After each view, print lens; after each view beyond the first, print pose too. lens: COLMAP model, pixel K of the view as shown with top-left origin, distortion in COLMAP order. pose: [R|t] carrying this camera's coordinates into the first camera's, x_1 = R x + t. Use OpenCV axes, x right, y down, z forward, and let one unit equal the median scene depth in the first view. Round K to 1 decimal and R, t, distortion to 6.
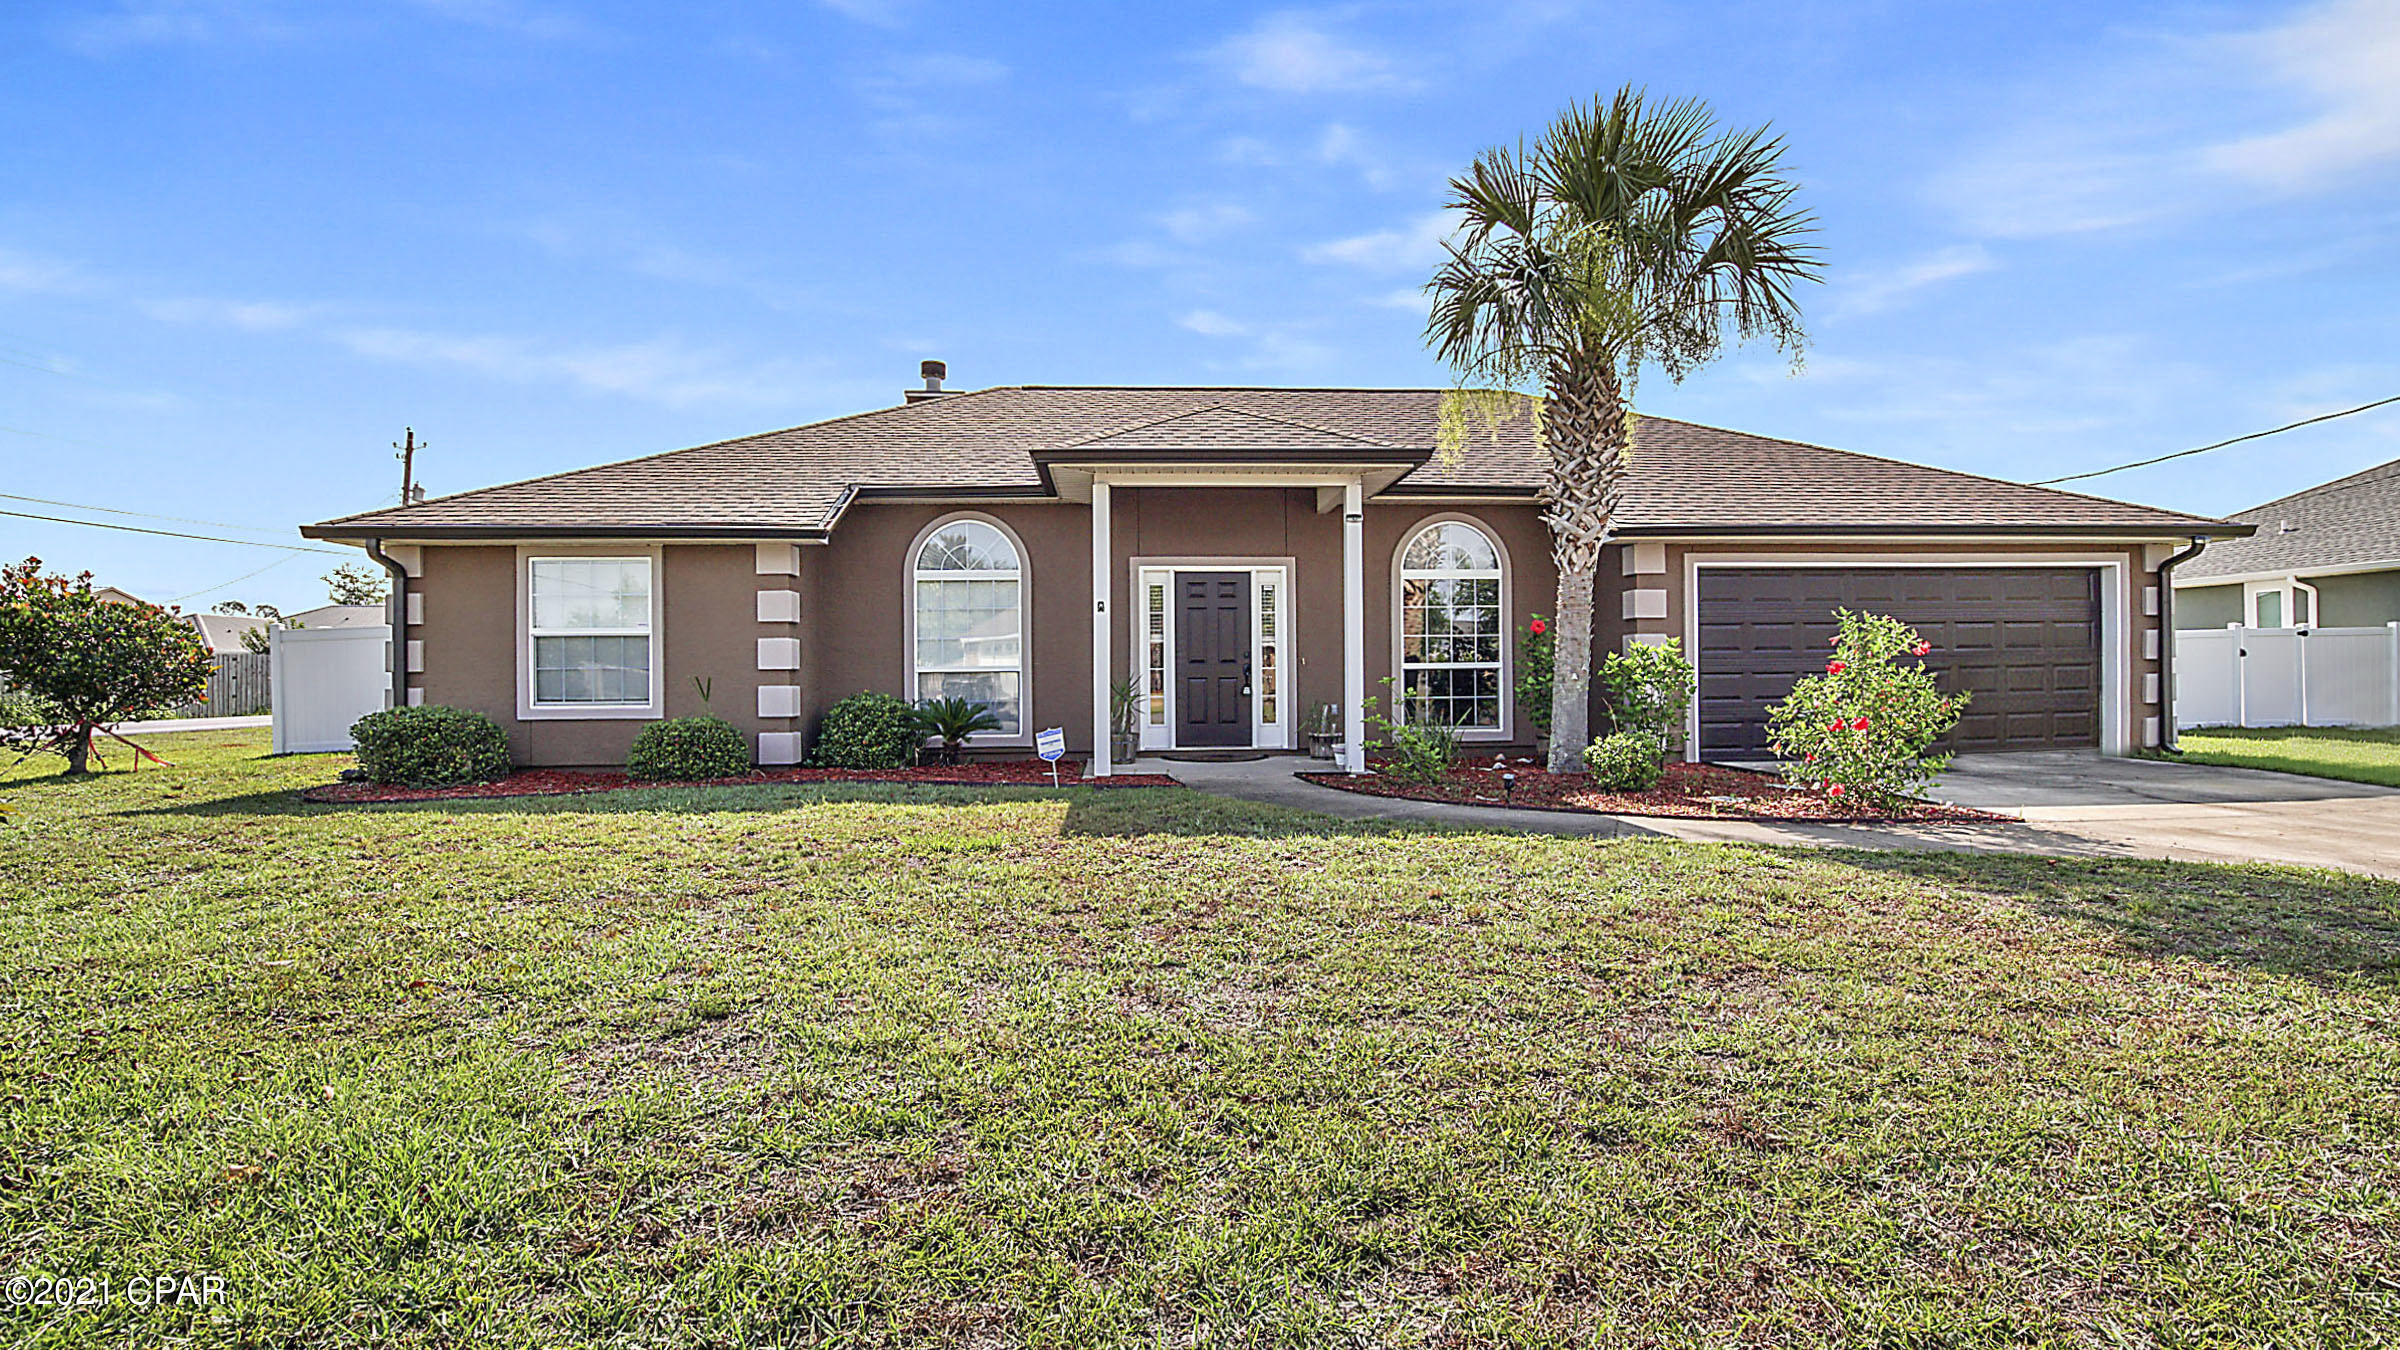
lens RADIAL K [[1045.8, 0, 1200.0], [0, 1045.8, 675.0], [0, 0, 1]] dist [-0.019929, -0.000088]
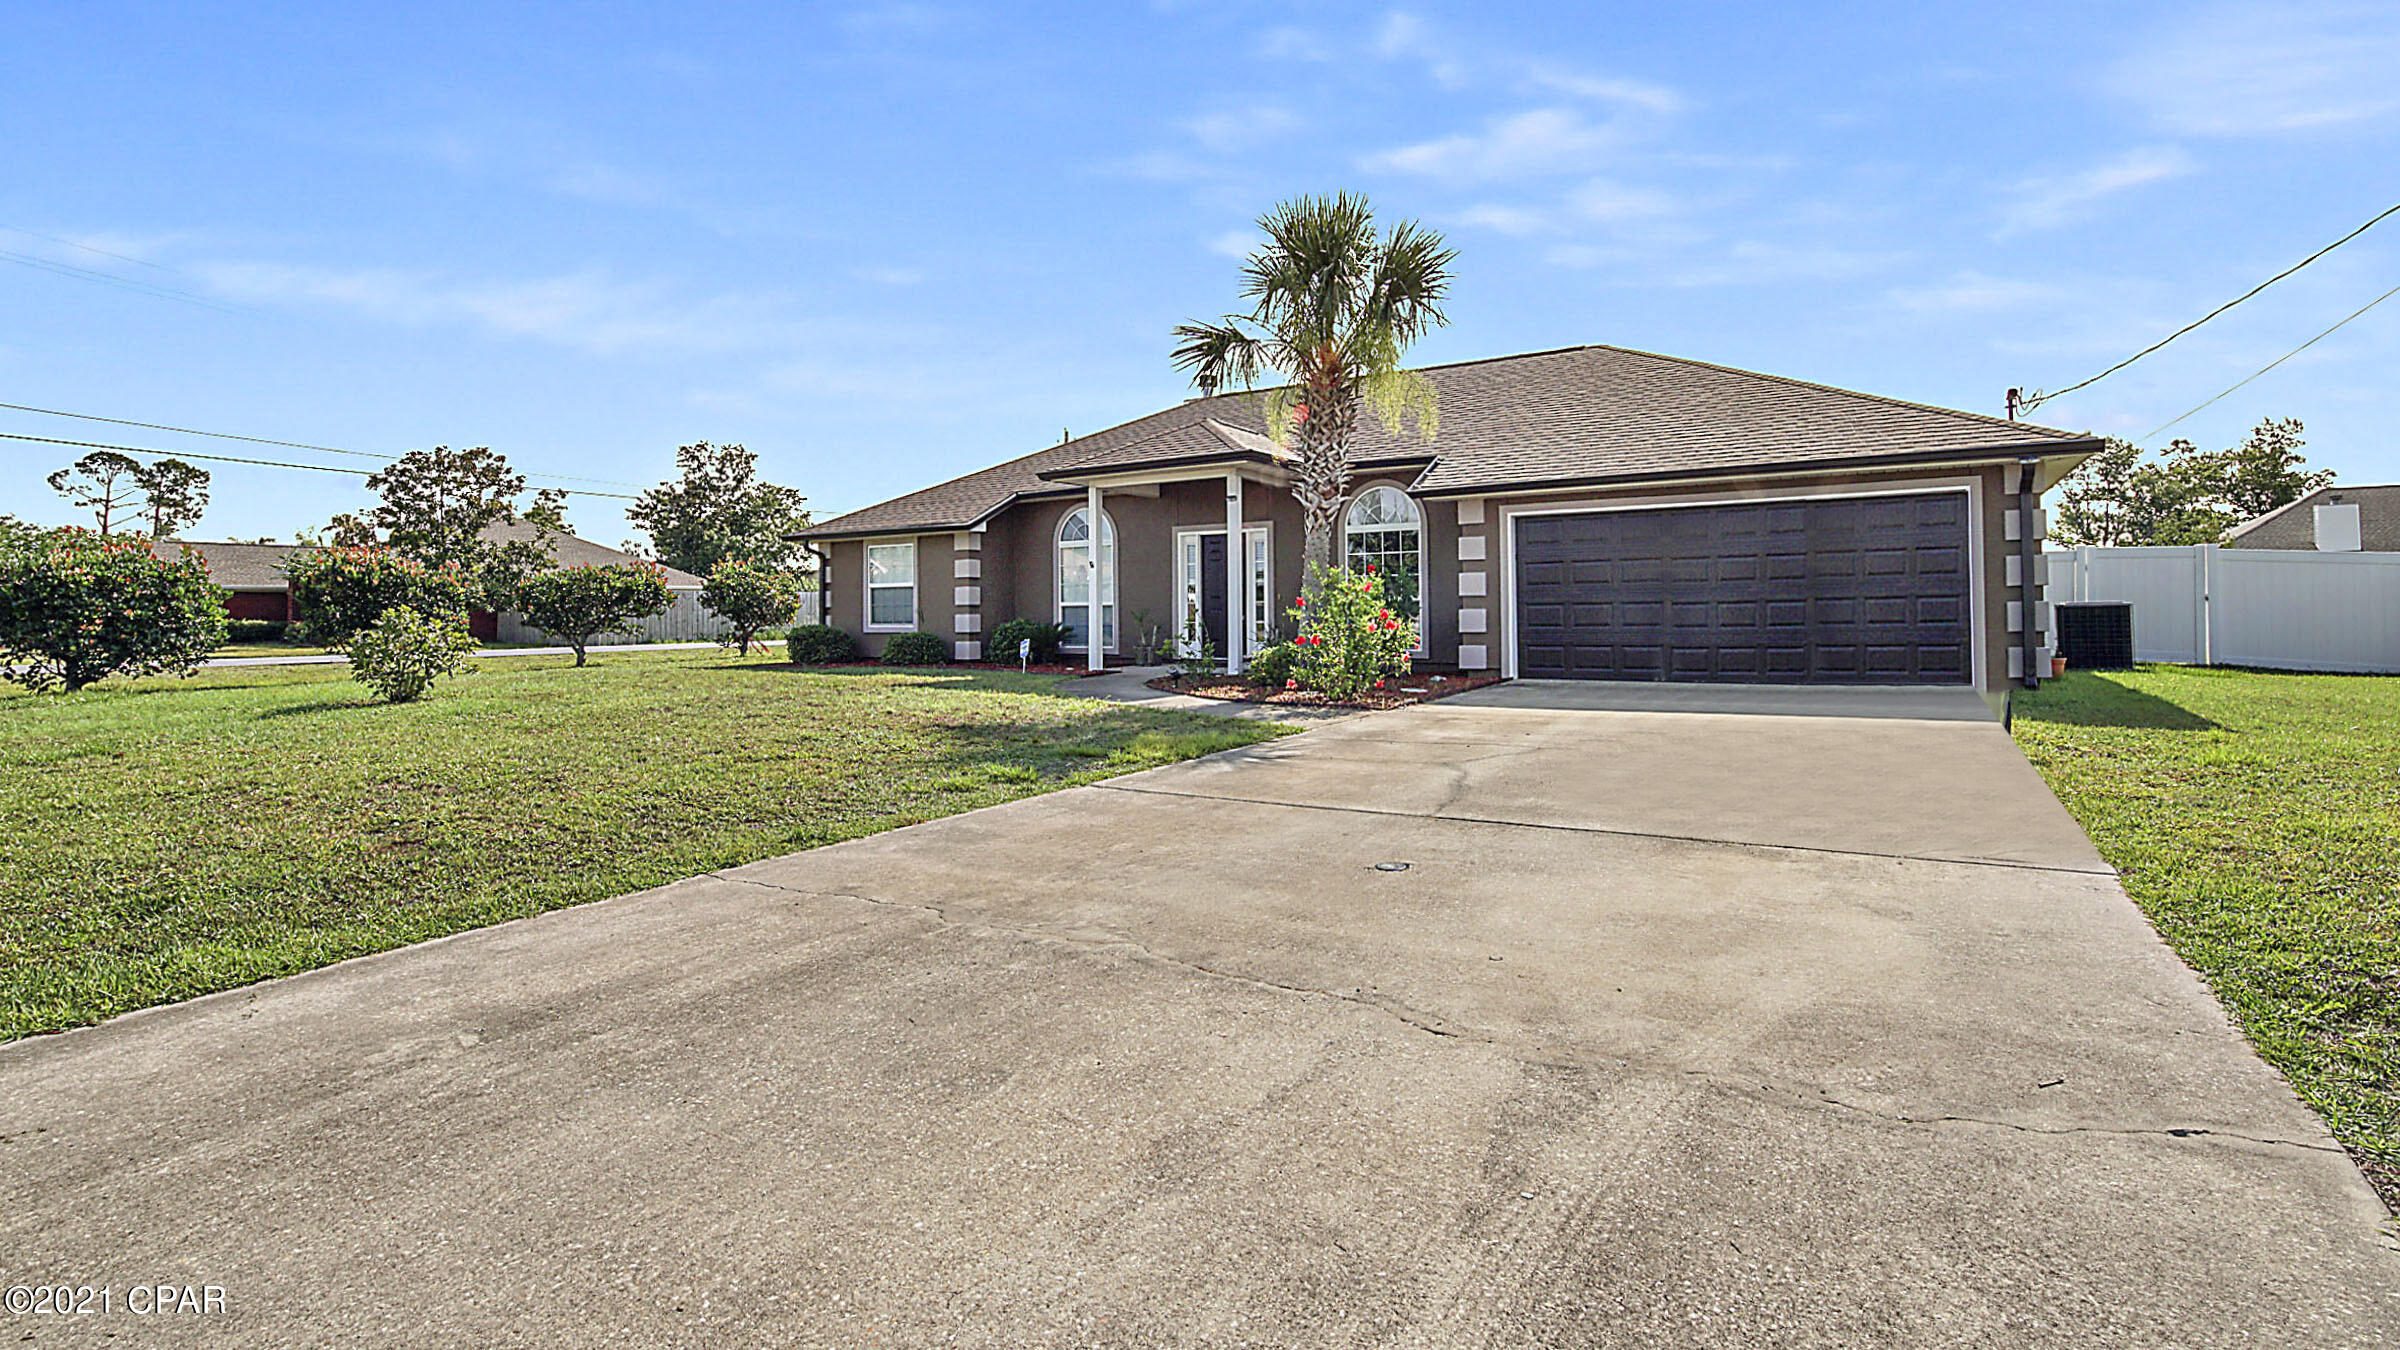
lens RADIAL K [[978.9, 0, 1200.0], [0, 978.9, 675.0], [0, 0, 1]] dist [-0.042808, 0.000054]
pose [[0.828821, 0.036412, -0.558328, 0.836318], [0.003674, 0.997505, 0.070507, -0.002255], [0.559502, -0.060489, 0.826619, -0.140188]]
